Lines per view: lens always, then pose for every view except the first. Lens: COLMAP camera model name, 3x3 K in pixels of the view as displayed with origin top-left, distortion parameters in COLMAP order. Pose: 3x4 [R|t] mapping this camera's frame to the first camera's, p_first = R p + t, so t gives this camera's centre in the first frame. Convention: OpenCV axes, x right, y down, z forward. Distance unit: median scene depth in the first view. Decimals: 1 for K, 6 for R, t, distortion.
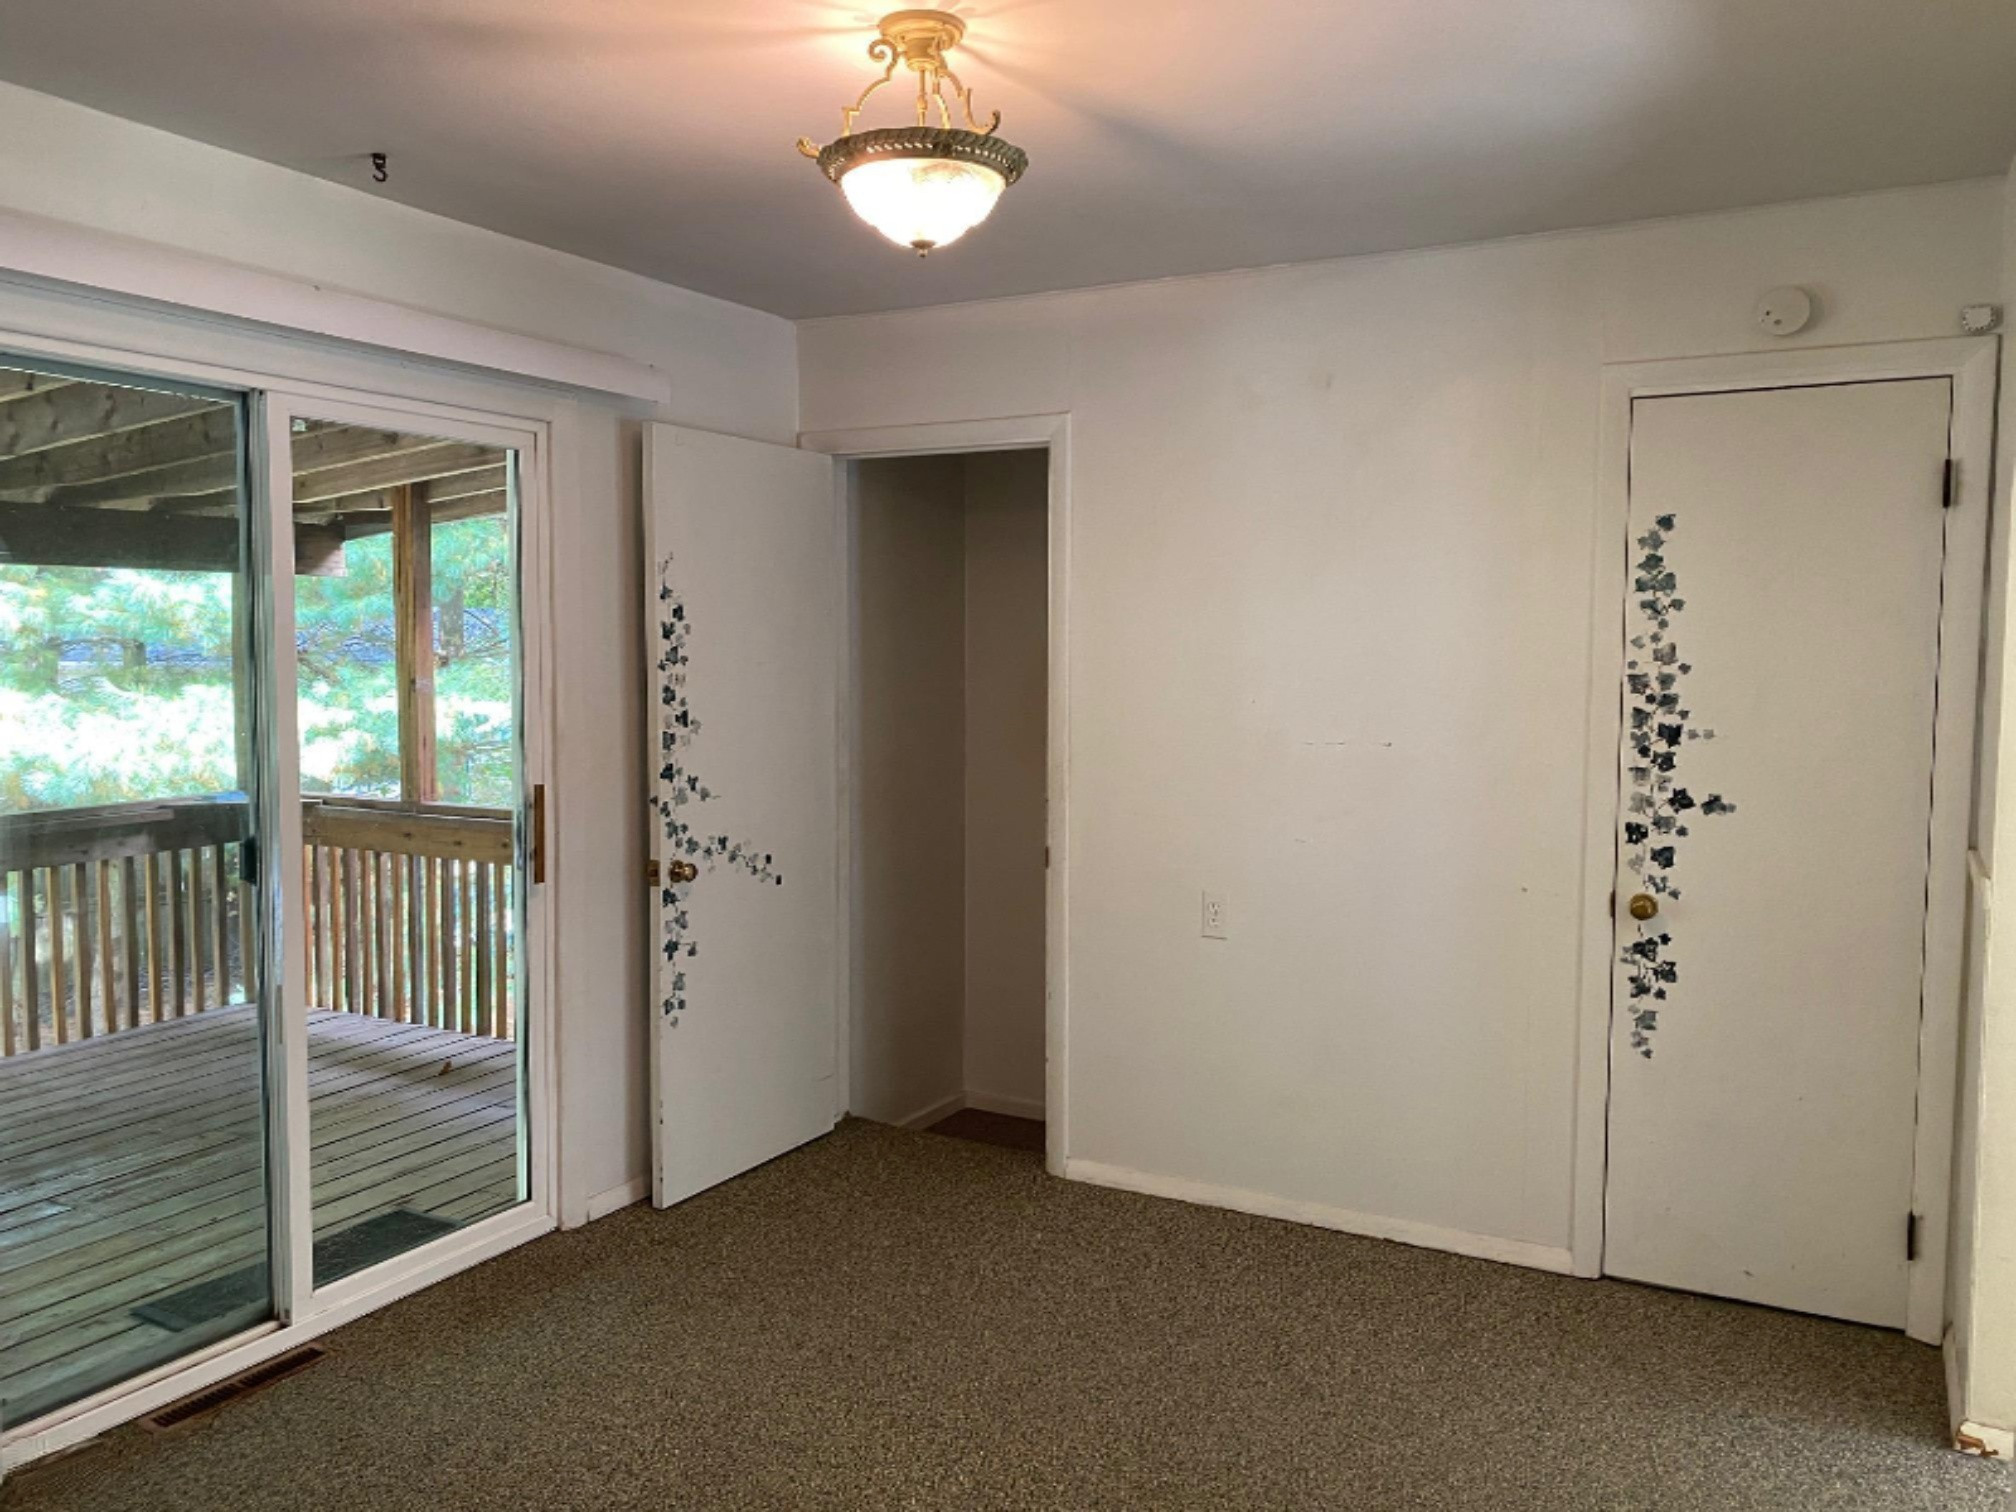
lens RADIAL K [[1539.9, 0, 1008.0], [0, 1539.9, 756.0], [0, 0, 1]] dist [0.016640, 0.003482]
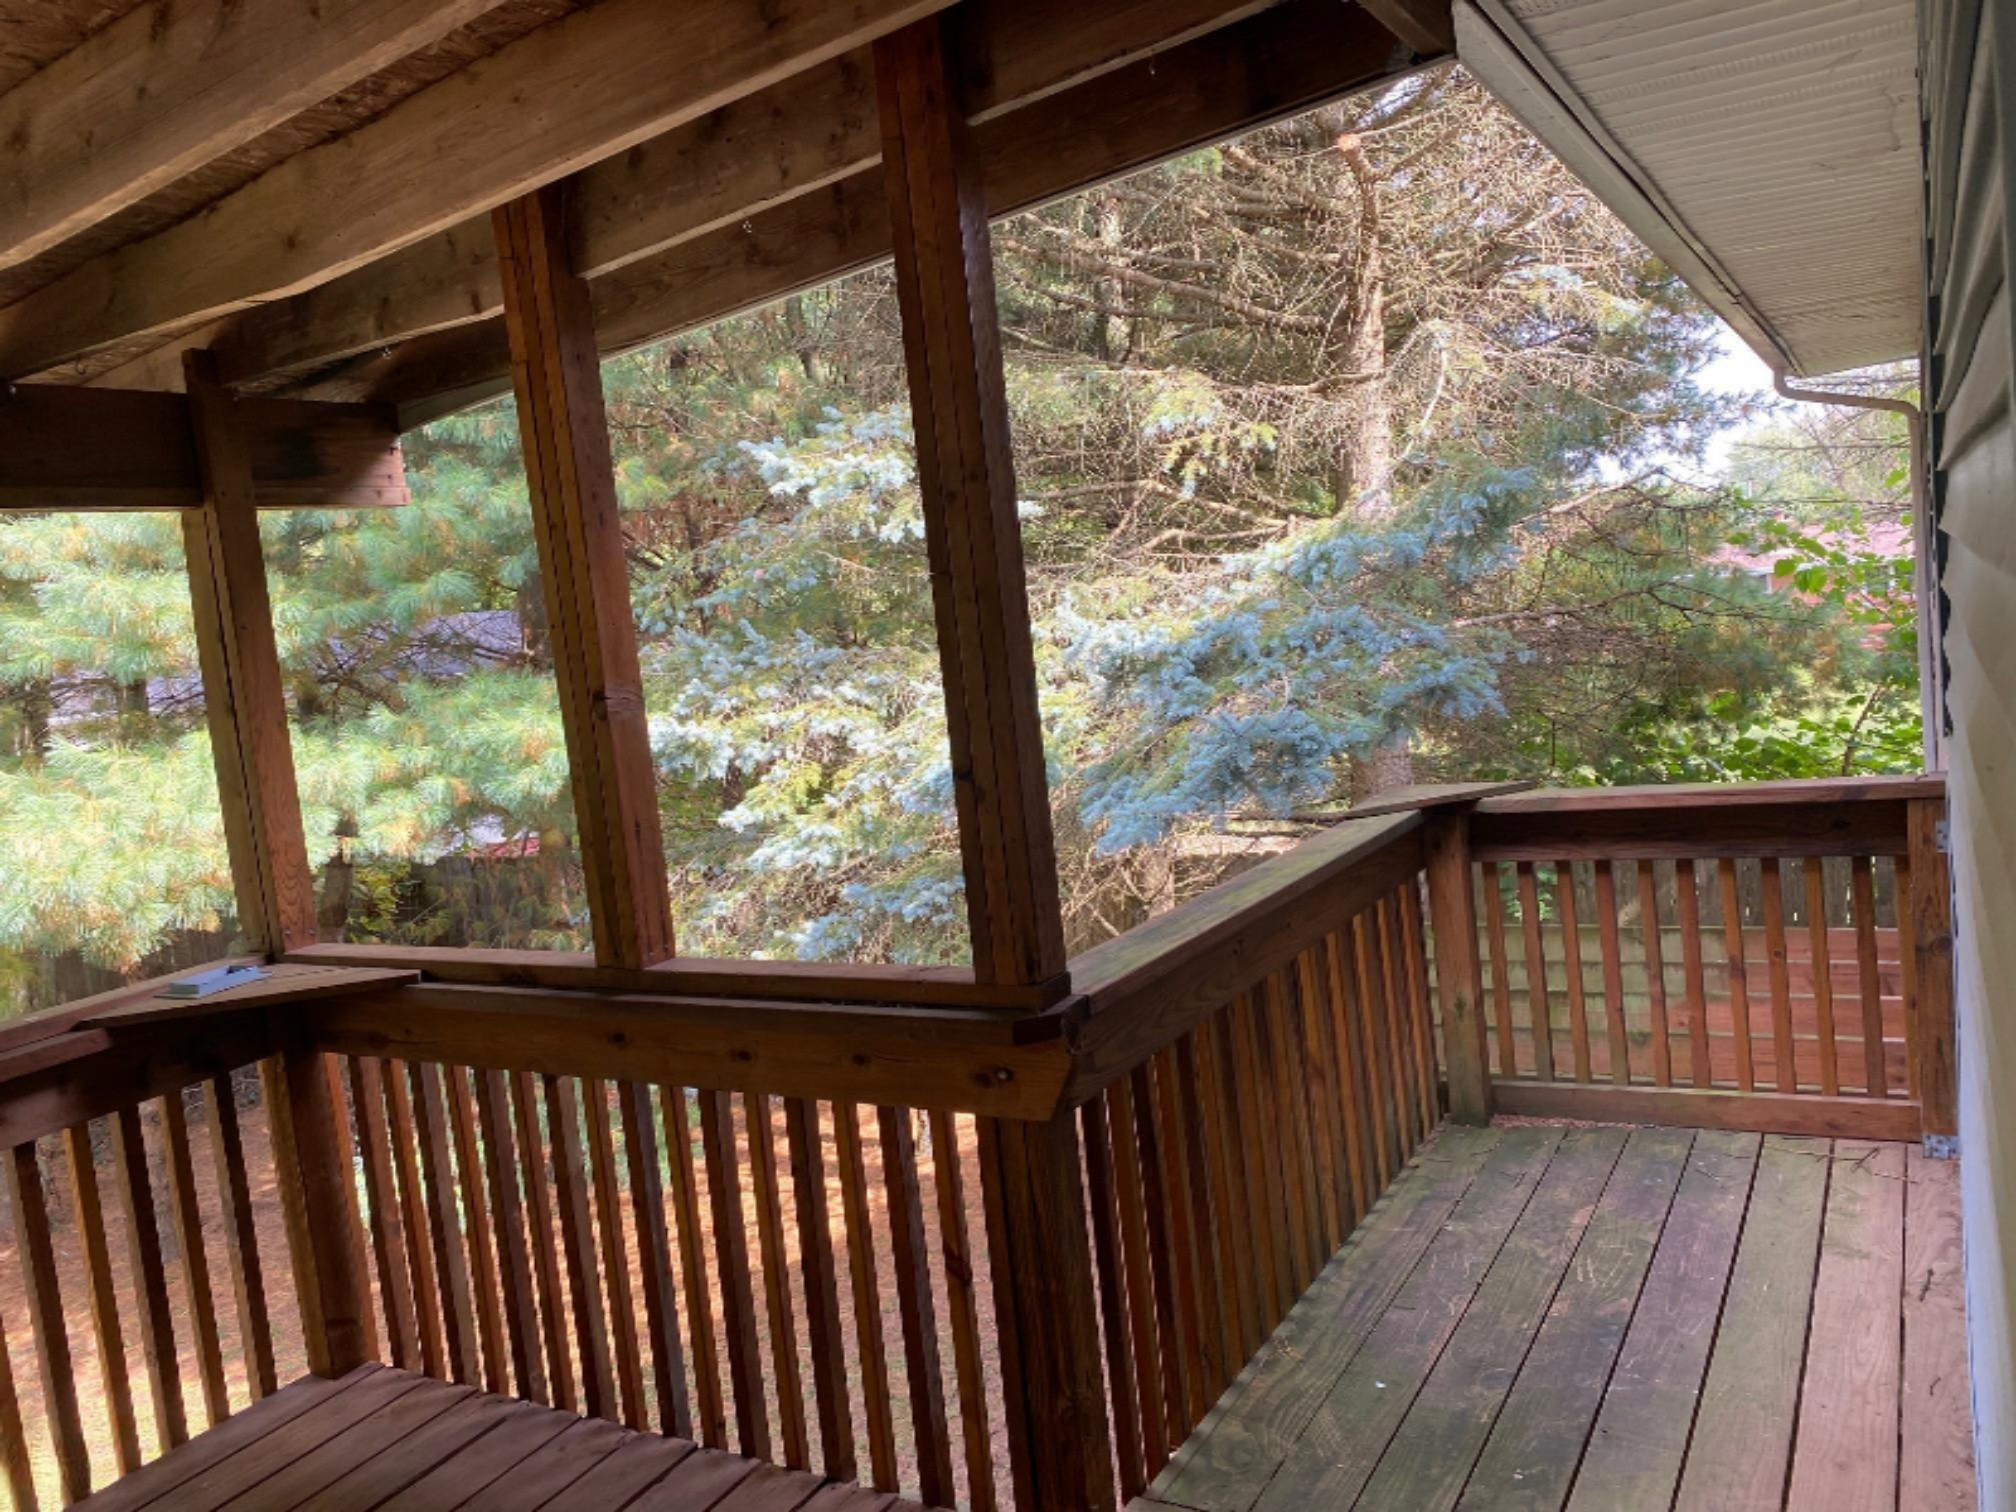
lens RADIAL K [[1551.6, 0, 1008.0], [0, 1551.6, 756.0], [0, 0, 1]] dist [0.003680, 0.001349]
pose [[0.994230, -0.101283, -0.035333, -0.170011], [0.102312, 0.994340, 0.028643, -0.021108], [0.032232, -0.032093, 0.998965, 0.375335]]
